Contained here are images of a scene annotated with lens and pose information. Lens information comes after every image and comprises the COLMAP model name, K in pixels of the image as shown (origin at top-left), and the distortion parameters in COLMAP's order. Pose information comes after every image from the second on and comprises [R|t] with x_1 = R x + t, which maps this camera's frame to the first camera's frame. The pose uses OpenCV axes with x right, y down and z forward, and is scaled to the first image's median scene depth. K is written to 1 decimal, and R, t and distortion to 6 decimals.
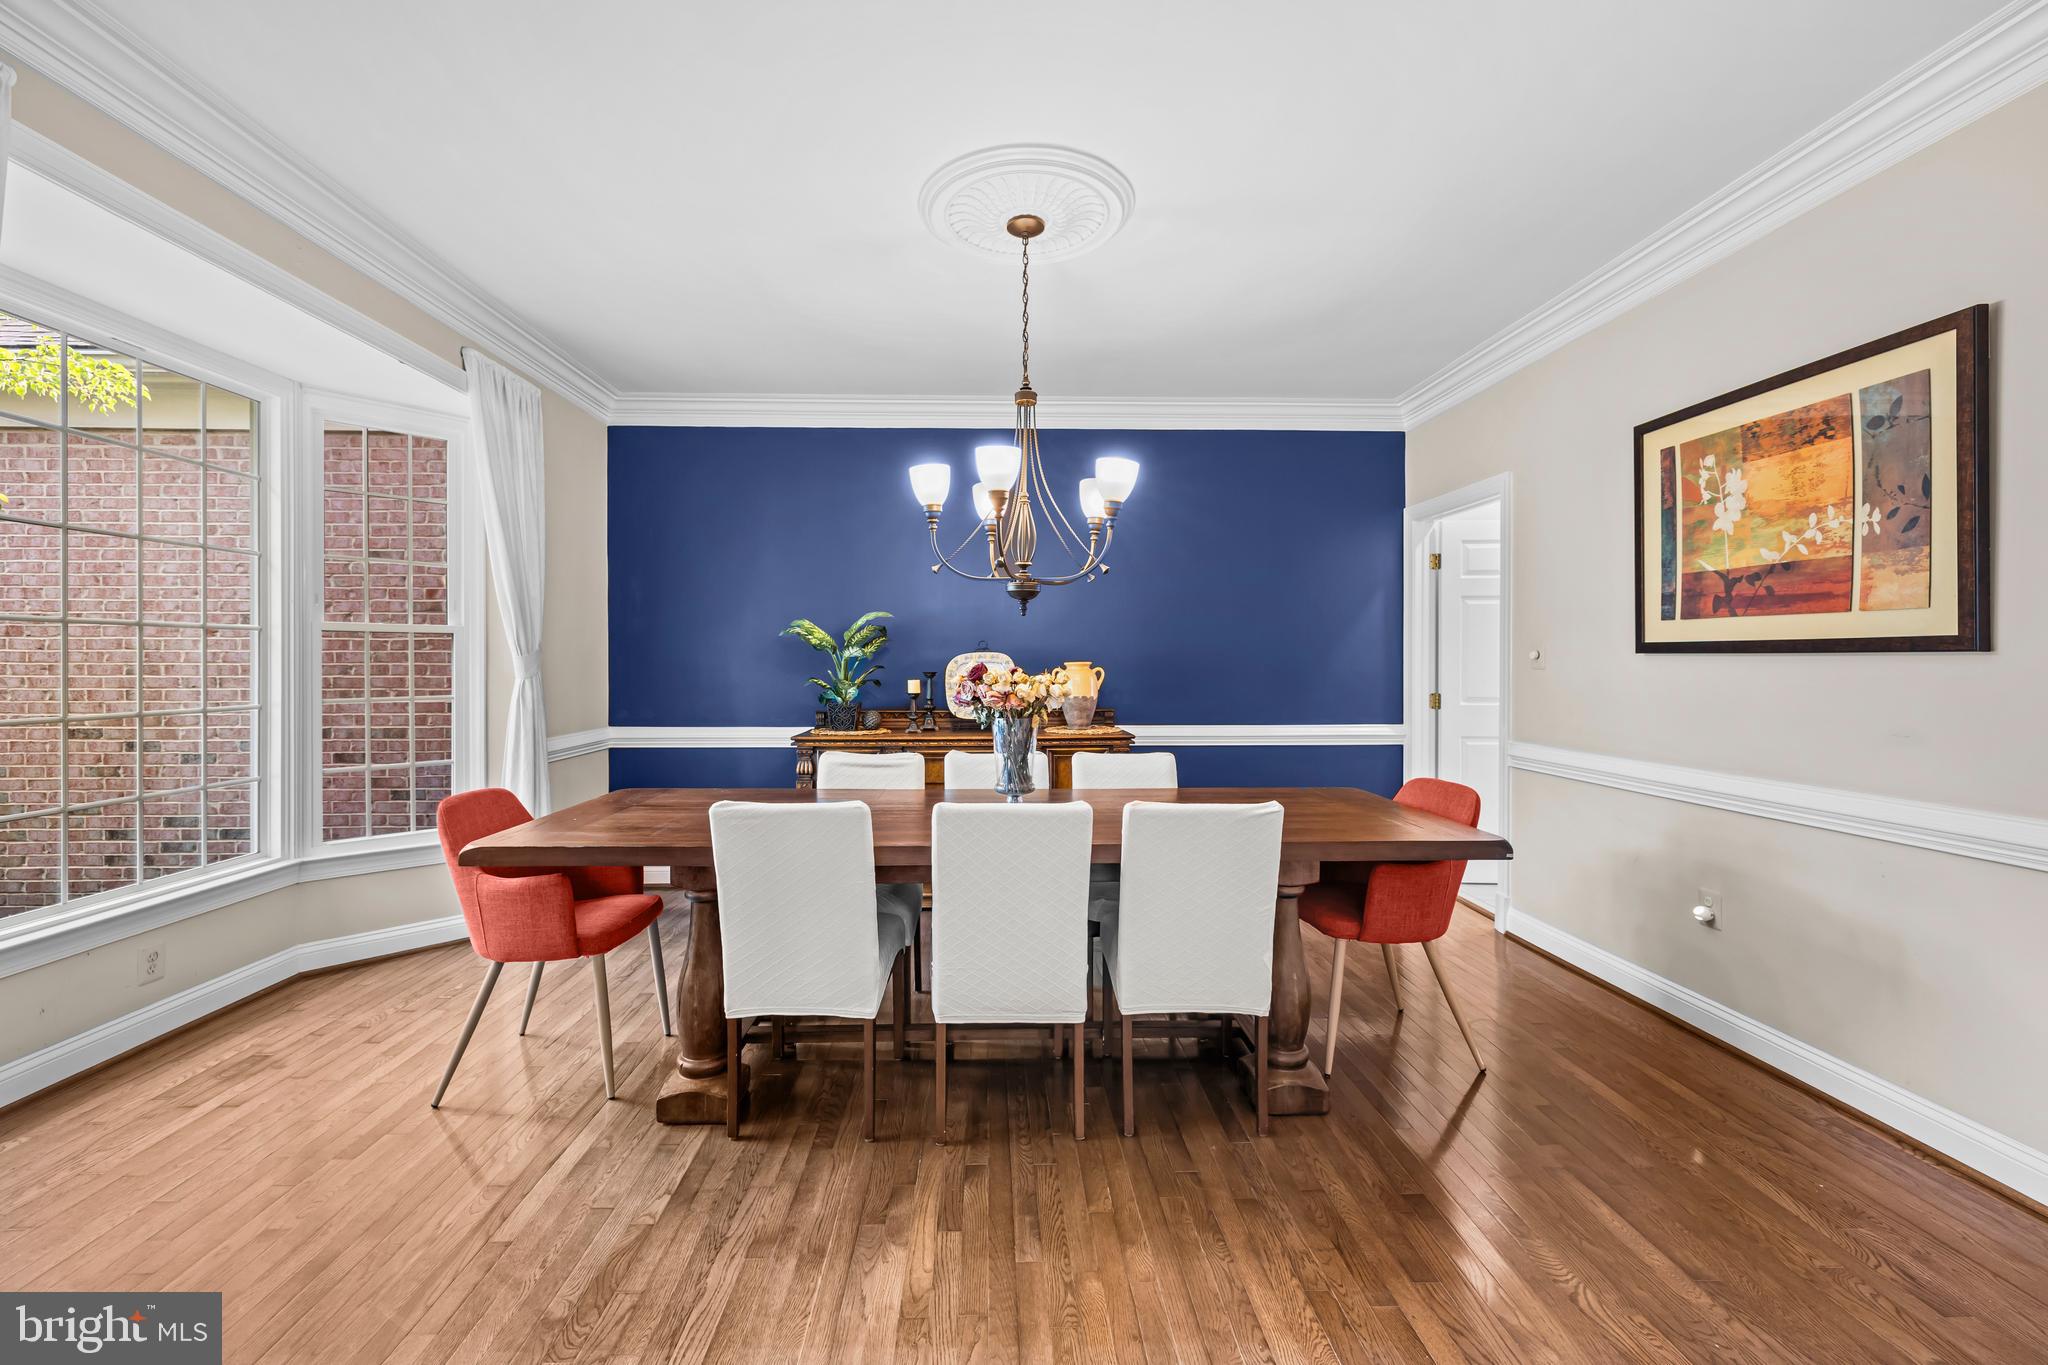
lens RADIAL K [[859.6, 0, 1003.3], [0, 859.6, 672.8], [0, 0, 1]] dist [-0.000866, 0.000971]
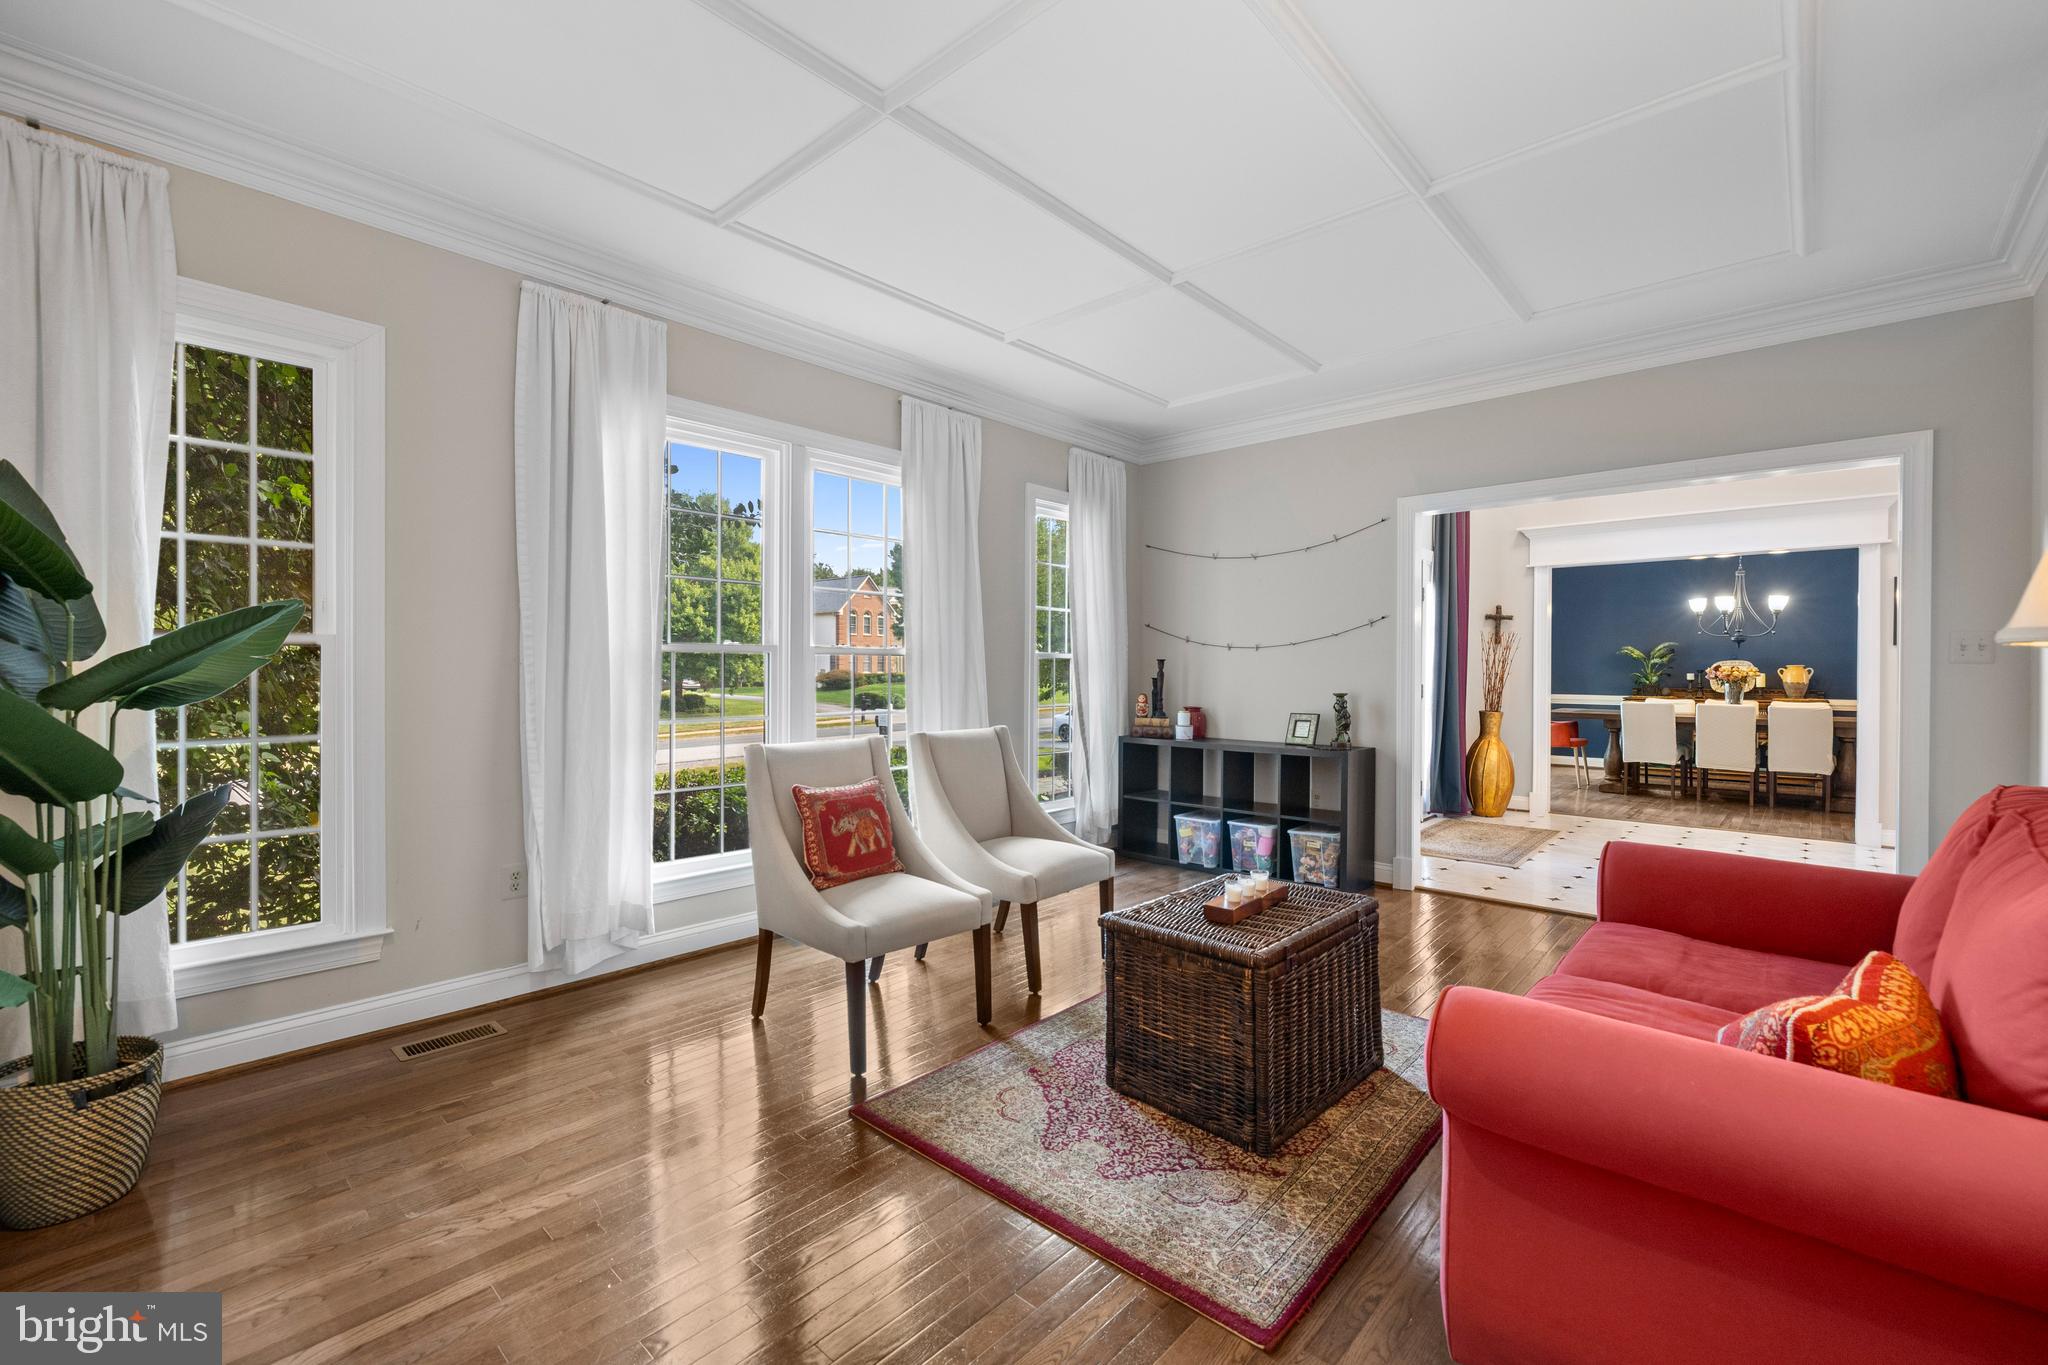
lens RADIAL K [[859.6, 0, 1018.0], [0, 859.6, 677.3], [0, 0, 1]] dist [-0.000866, 0.000971]
pose [[0.720538, 0.009855, -0.693345, 0.245161], [-0.013476, 0.999909, 0.000209, 0.056186], [0.693284, 0.009193, 0.720605, -2.410938]]
